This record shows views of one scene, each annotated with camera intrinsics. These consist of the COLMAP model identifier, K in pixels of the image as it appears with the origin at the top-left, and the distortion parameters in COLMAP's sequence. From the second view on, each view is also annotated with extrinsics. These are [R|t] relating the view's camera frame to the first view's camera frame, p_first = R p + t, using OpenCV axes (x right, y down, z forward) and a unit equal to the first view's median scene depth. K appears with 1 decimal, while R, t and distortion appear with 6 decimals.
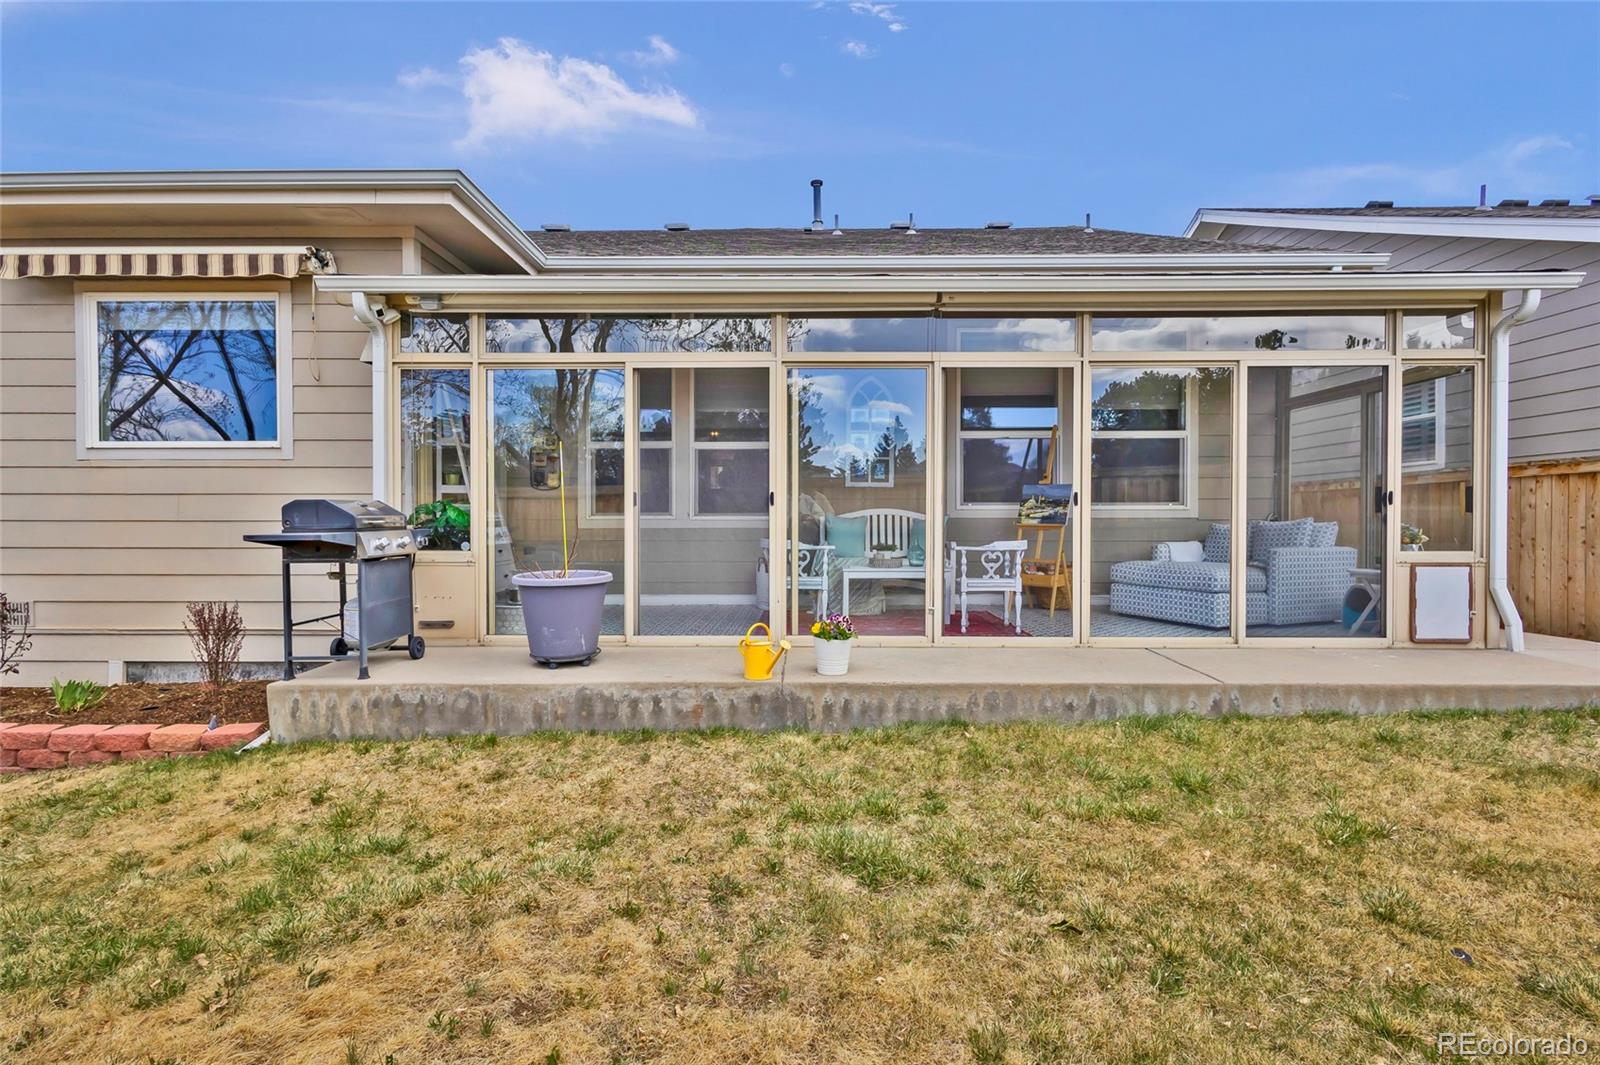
lens RADIAL K [[753.9, 0, 800.6], [0, 753.9, 527.6], [0, 0, 1]] dist [0.000952, 0.000075]
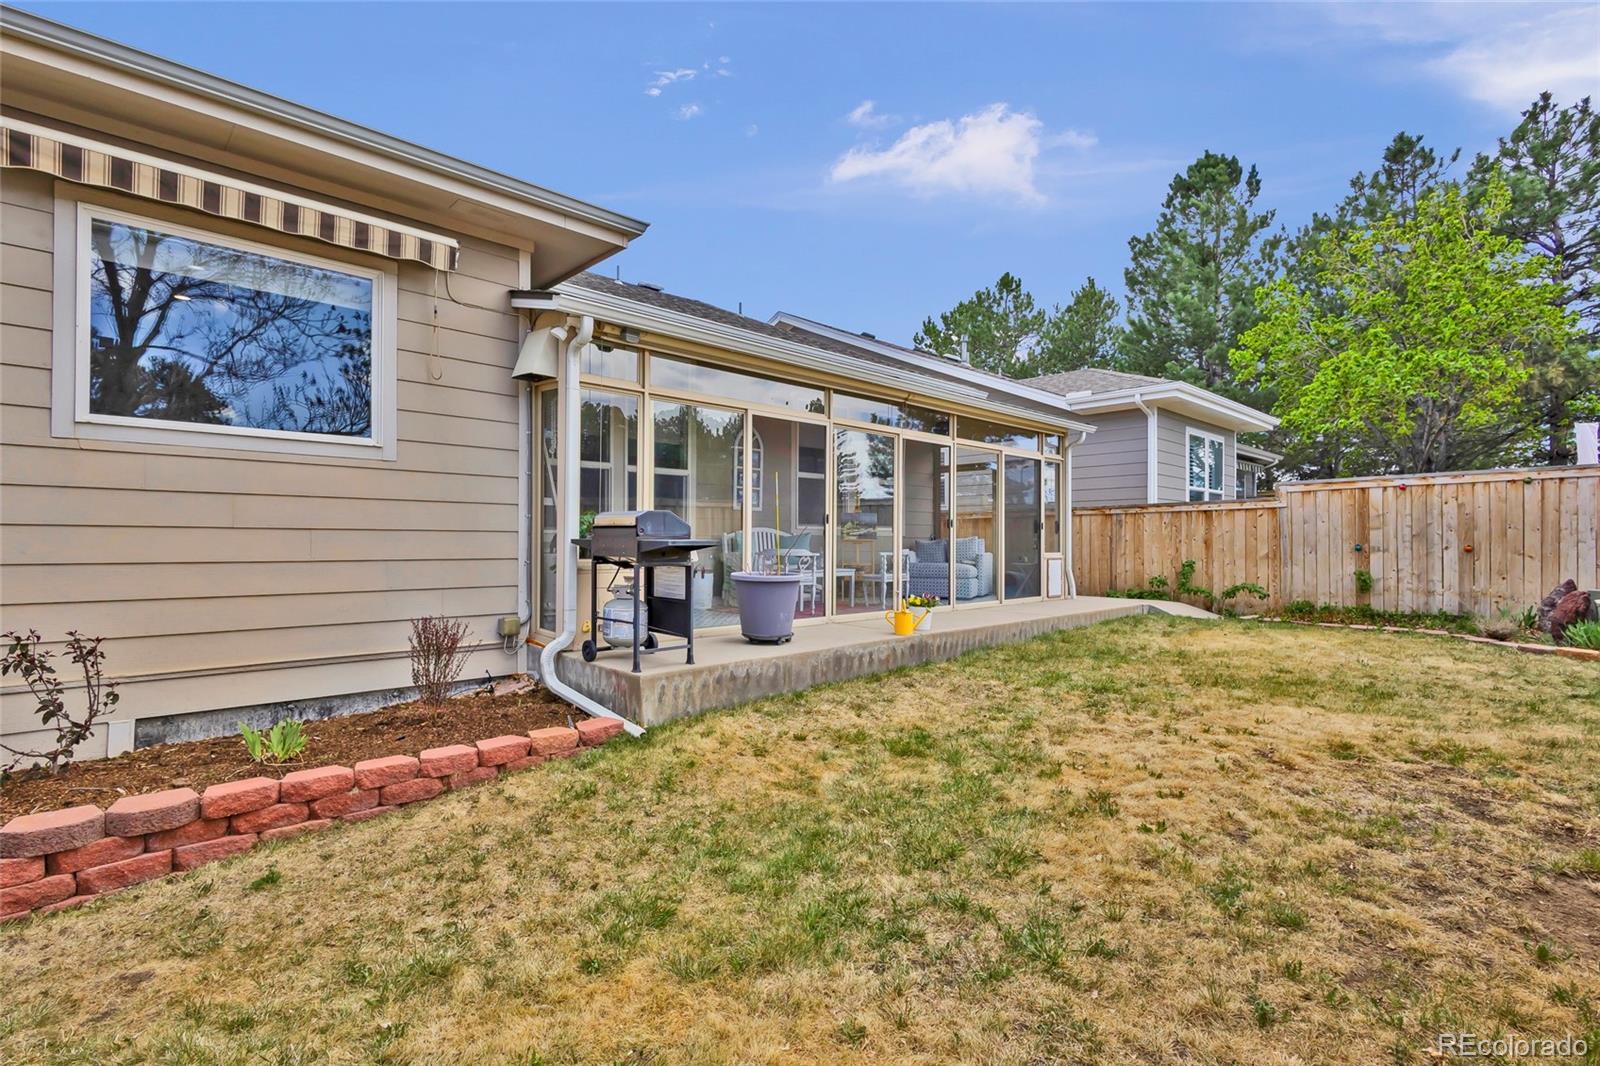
lens RADIAL K [[753.9, 0, 807.1], [0, 753.9, 538.7], [0, 0, 1]] dist [0.000952, 0.000075]
pose [[0.708500, 0.006258, 0.705683, -1.009102], [0.004097, 0.999907, -0.012981, 0.015756], [-0.705699, 0.012088, 0.708409, 0.025164]]
